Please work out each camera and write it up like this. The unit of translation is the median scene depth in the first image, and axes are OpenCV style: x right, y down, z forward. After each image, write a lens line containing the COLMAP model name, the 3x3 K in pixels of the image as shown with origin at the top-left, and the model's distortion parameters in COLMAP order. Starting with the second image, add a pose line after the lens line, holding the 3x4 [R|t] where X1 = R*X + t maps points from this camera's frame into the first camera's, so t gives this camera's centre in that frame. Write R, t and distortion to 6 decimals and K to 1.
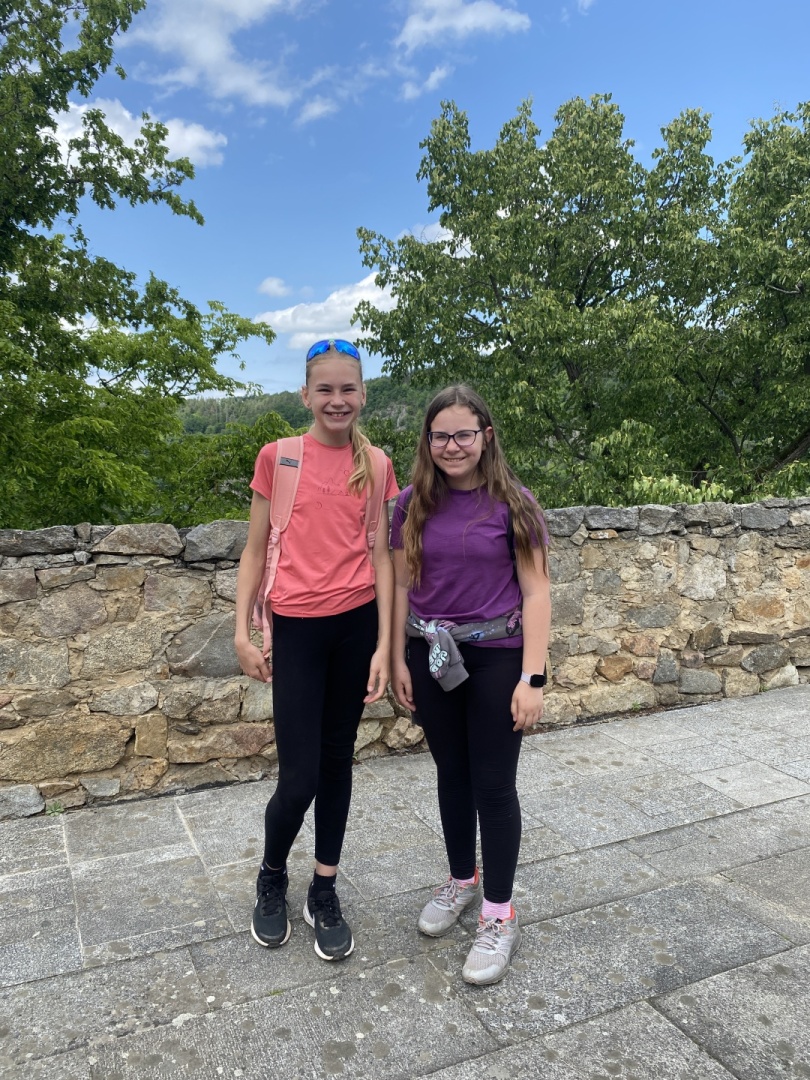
lens RADIAL K [[818.9, 0, 403.0], [0, 818.9, 546.7], [0, 0, 1]] dist [0.010670, -0.009628]
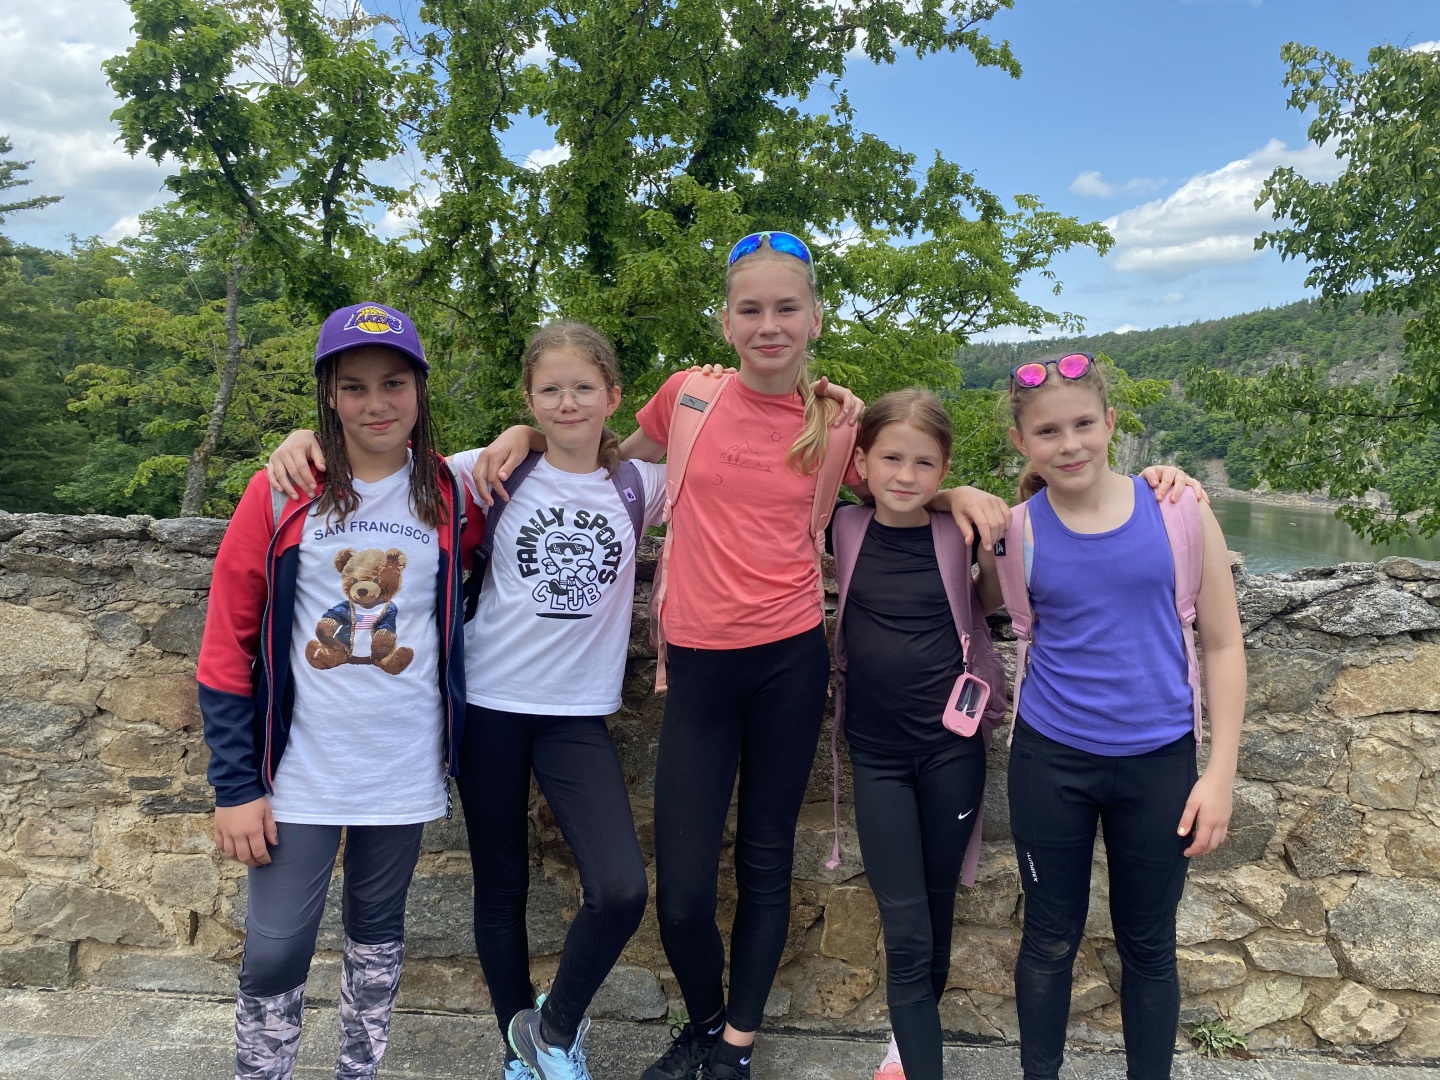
lens RADIAL K [[1107.2, 0, 730.8], [0, 1107.2, 546.5], [0, 0, 1]] dist [0.011809, -0.012573]
pose [[0.893845, 0.086155, -0.440020, -0.027829], [-0.084744, 0.996140, 0.022896, -0.012794], [0.440294, 0.016824, 0.897696, 0.110792]]
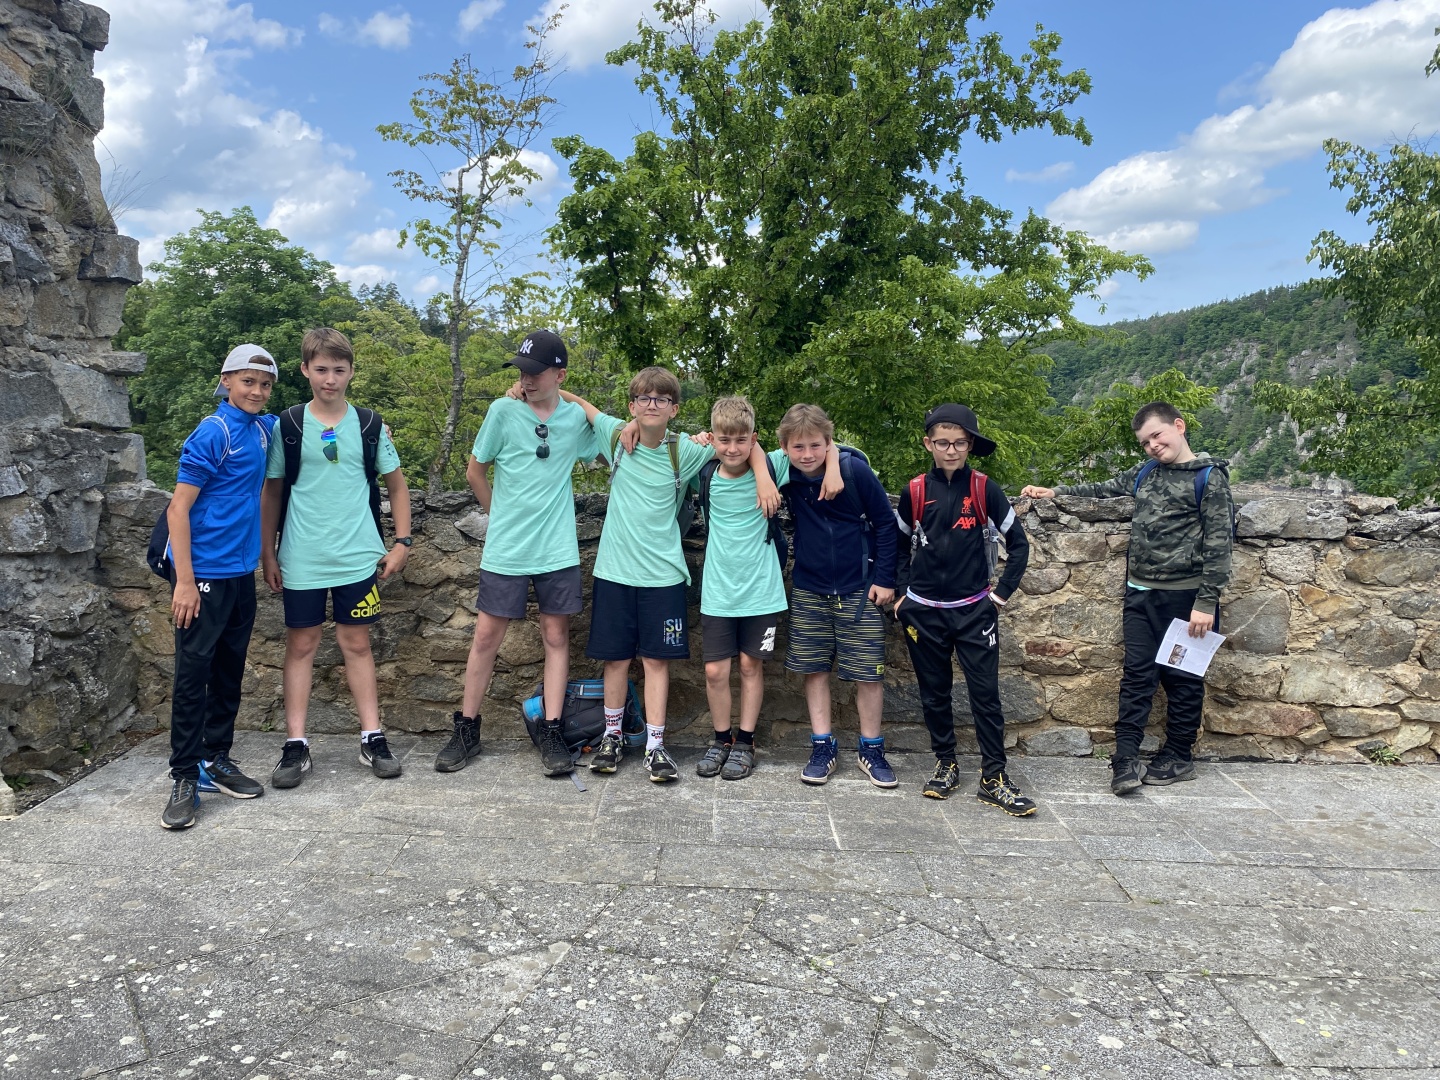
lens RADIAL K [[1085.8, 0, 719.0], [0, 1085.8, 546.6], [0, 0, 1]] dist [0.002885, -0.005856]
pose [[0.898645, 0.064956, -0.433842, -0.099717], [-0.061401, 0.997866, 0.022220, 0.015559], [0.434359, 0.006670, 0.900715, -0.193862]]
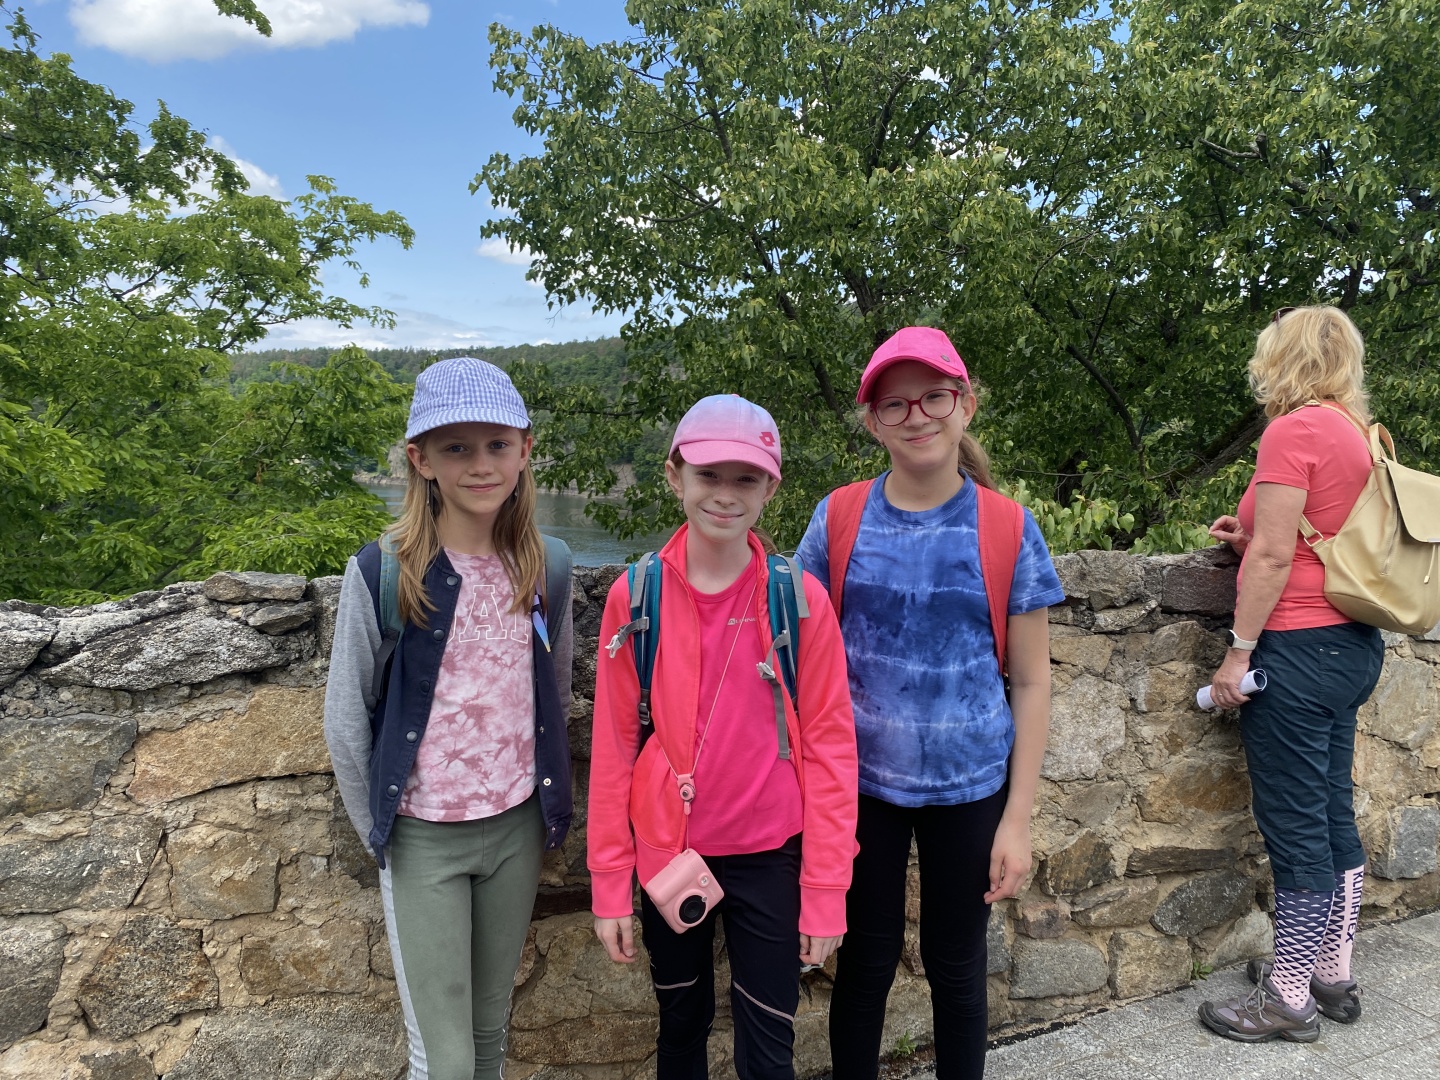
lens RADIAL K [[1107.2, 0, 730.8], [0, 1107.2, 546.5], [0, 0, 1]] dist [0.011809, -0.012573]
pose [[0.998181, 0.030261, 0.052151, 0.081343], [-0.029629, 0.999478, -0.012862, -0.022805], [-0.052513, 0.011293, 0.998556, 0.226349]]
